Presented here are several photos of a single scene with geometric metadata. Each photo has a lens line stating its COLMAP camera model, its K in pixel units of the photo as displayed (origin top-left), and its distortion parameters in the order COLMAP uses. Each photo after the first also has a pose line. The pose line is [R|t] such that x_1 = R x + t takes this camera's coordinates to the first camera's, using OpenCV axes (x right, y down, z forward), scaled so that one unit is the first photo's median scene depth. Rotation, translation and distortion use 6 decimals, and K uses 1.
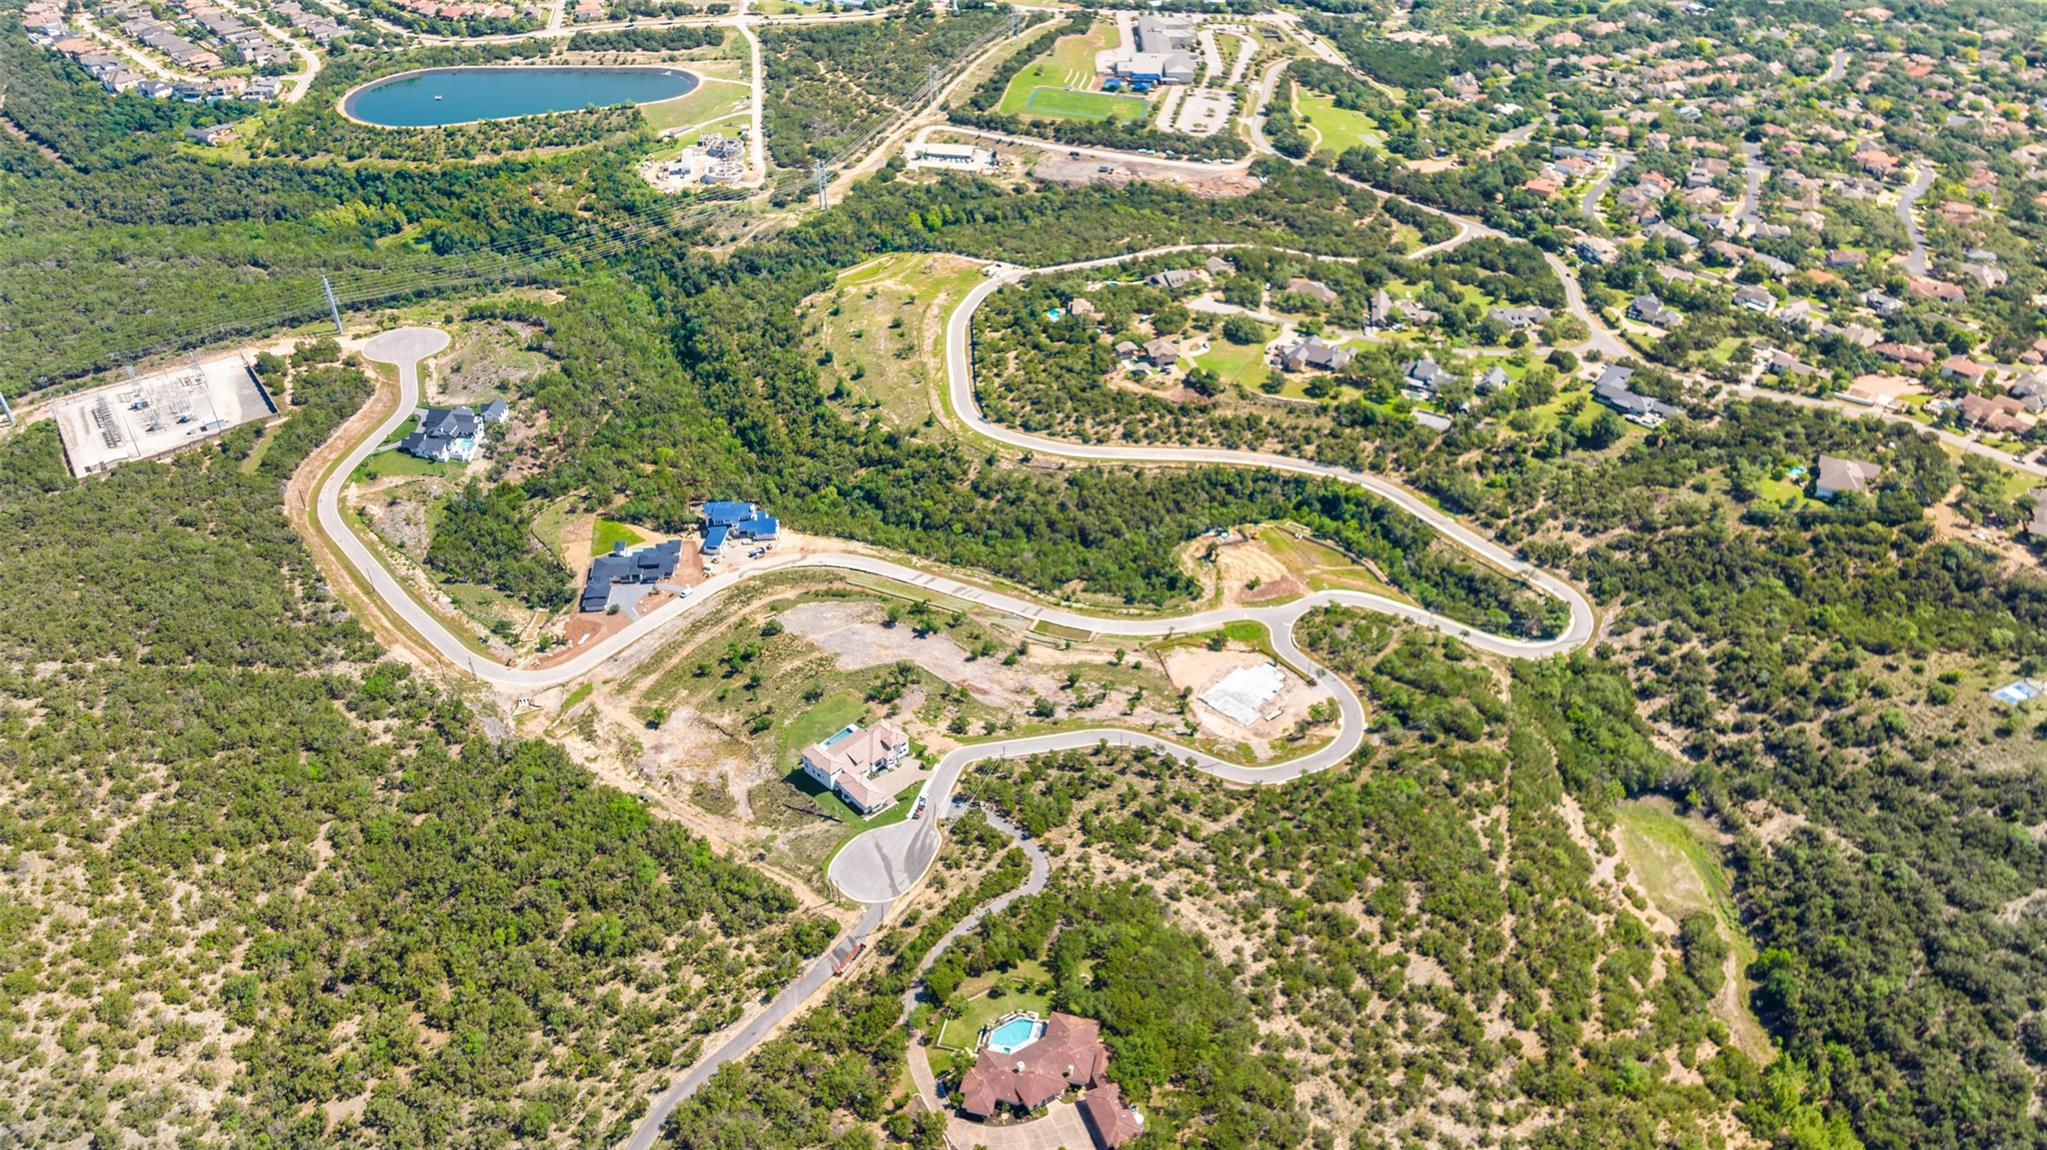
lens RADIAL K [[1432.0, 0, 1030.8], [0, 1432.0, 571.0], [0, 0, 1]] dist [-0.018800, -0.006778]
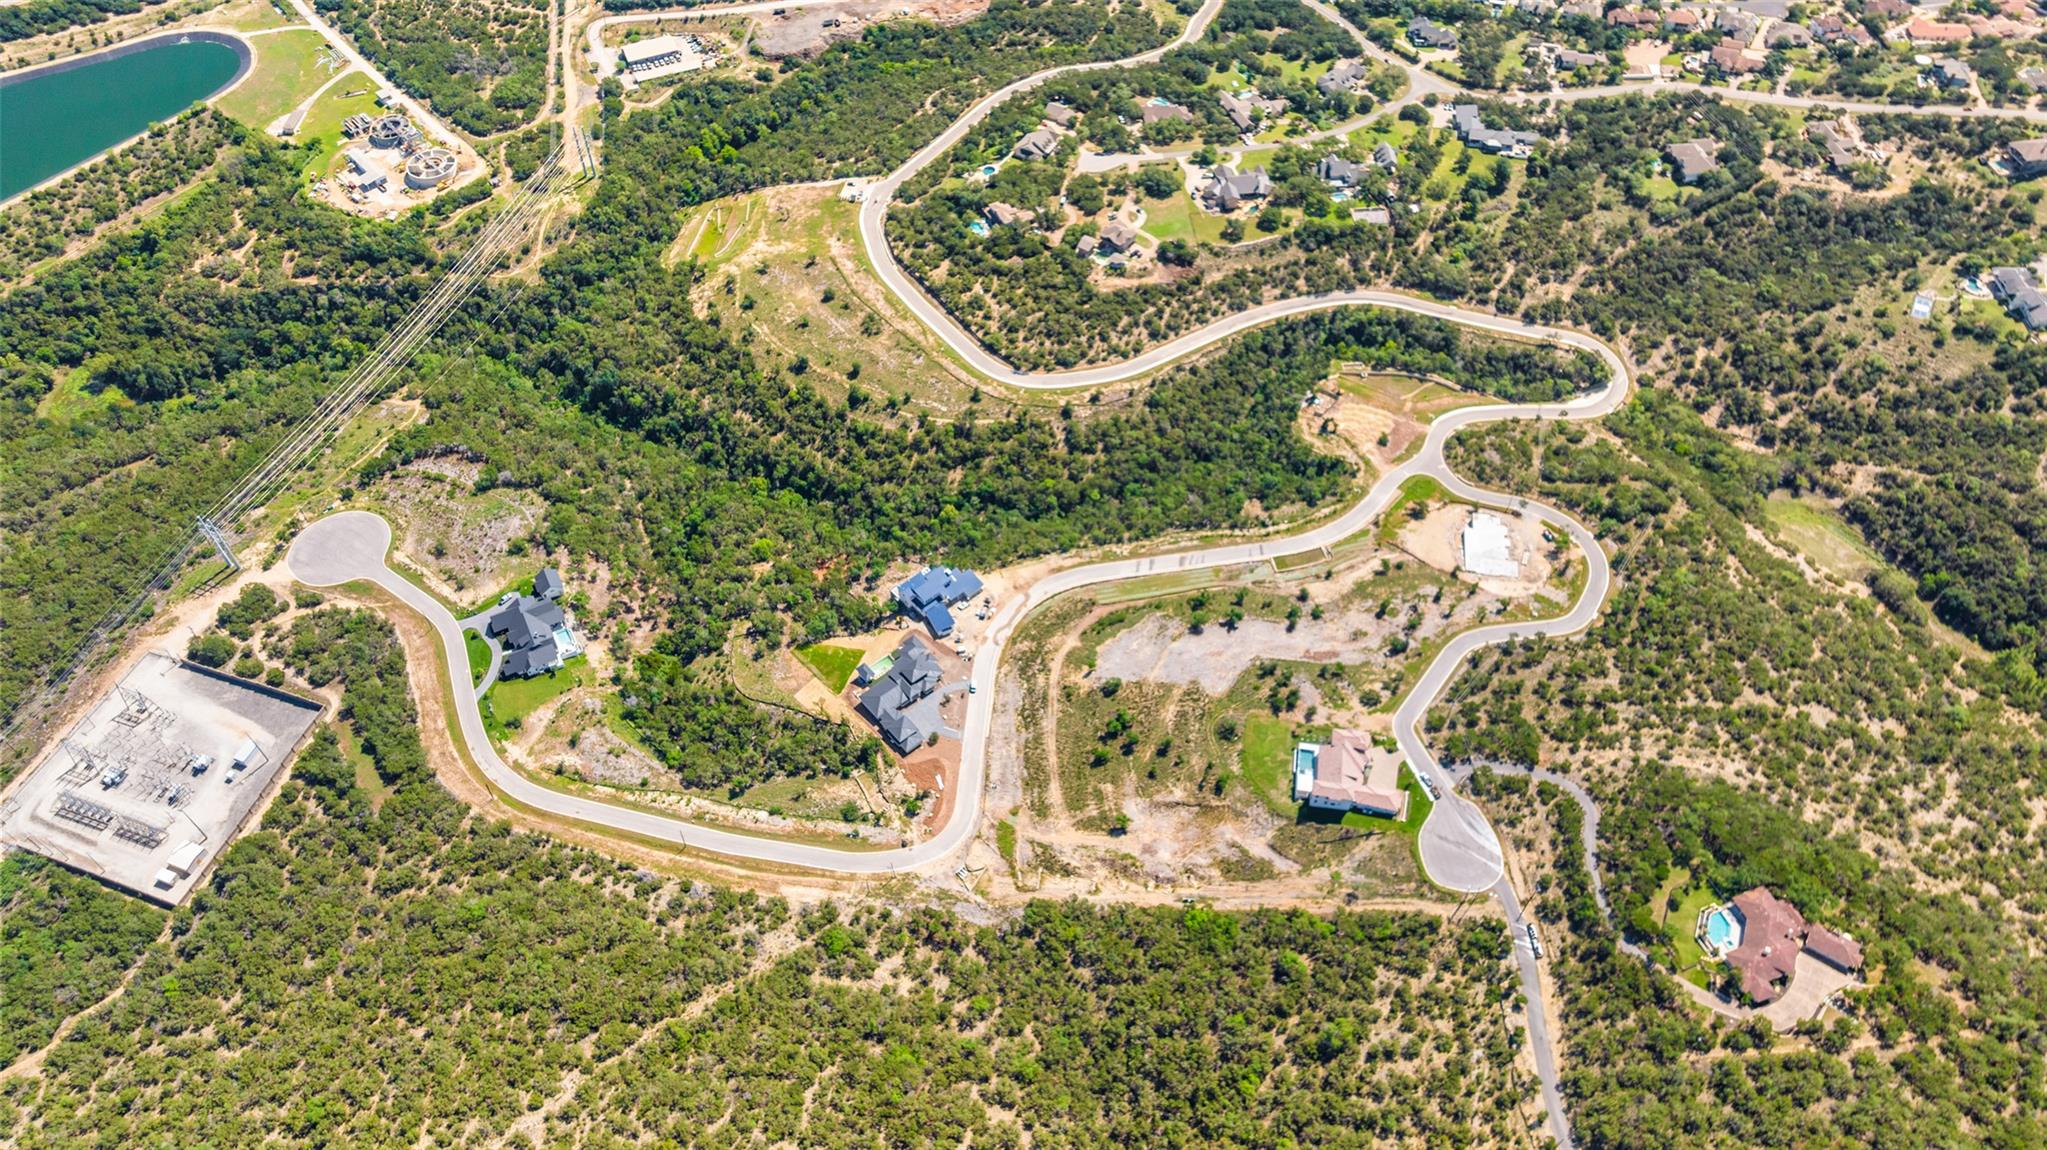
lens RADIAL K [[1441.6, 0, 1021.3], [0, 1441.6, 557.6], [0, 0, 1]] dist [-0.021421, -0.004538]
pose [[0.831916, -0.435708, 0.343618, -0.461533], [0.337358, 0.888791, 0.310228, -0.322422], [-0.440573, -0.142161, 0.886389, 0.106486]]
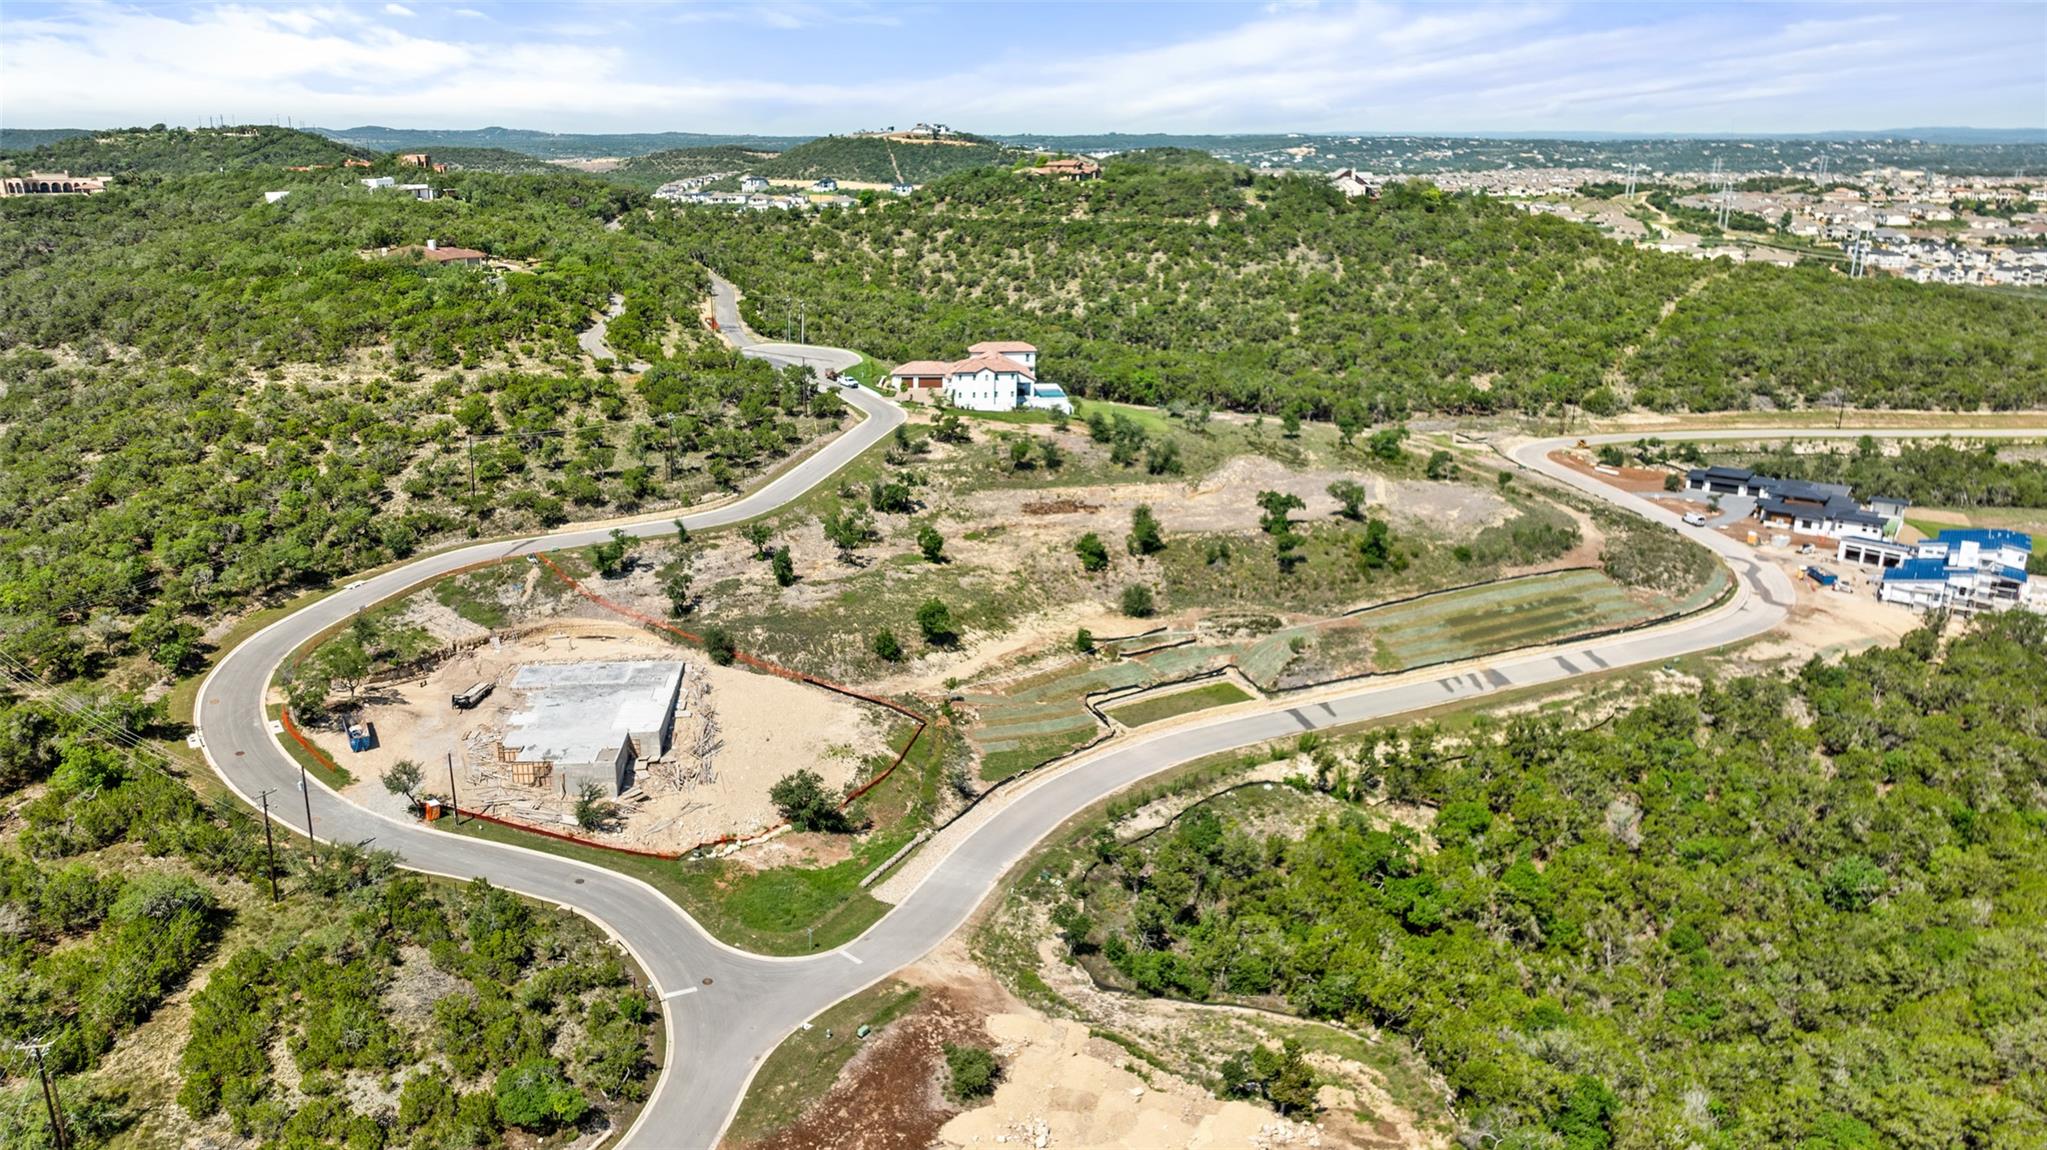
lens RADIAL K [[1439.8, 0, 1011.1], [0, 1439.8, 566.1], [0, 0, 1]] dist [-0.024630, 0.003867]
pose [[-0.663498, 0.208508, -0.718537, 0.263750], [-0.455319, 0.649533, 0.608926, -0.157703], [0.593680, 0.731185, -0.336026, 0.933458]]
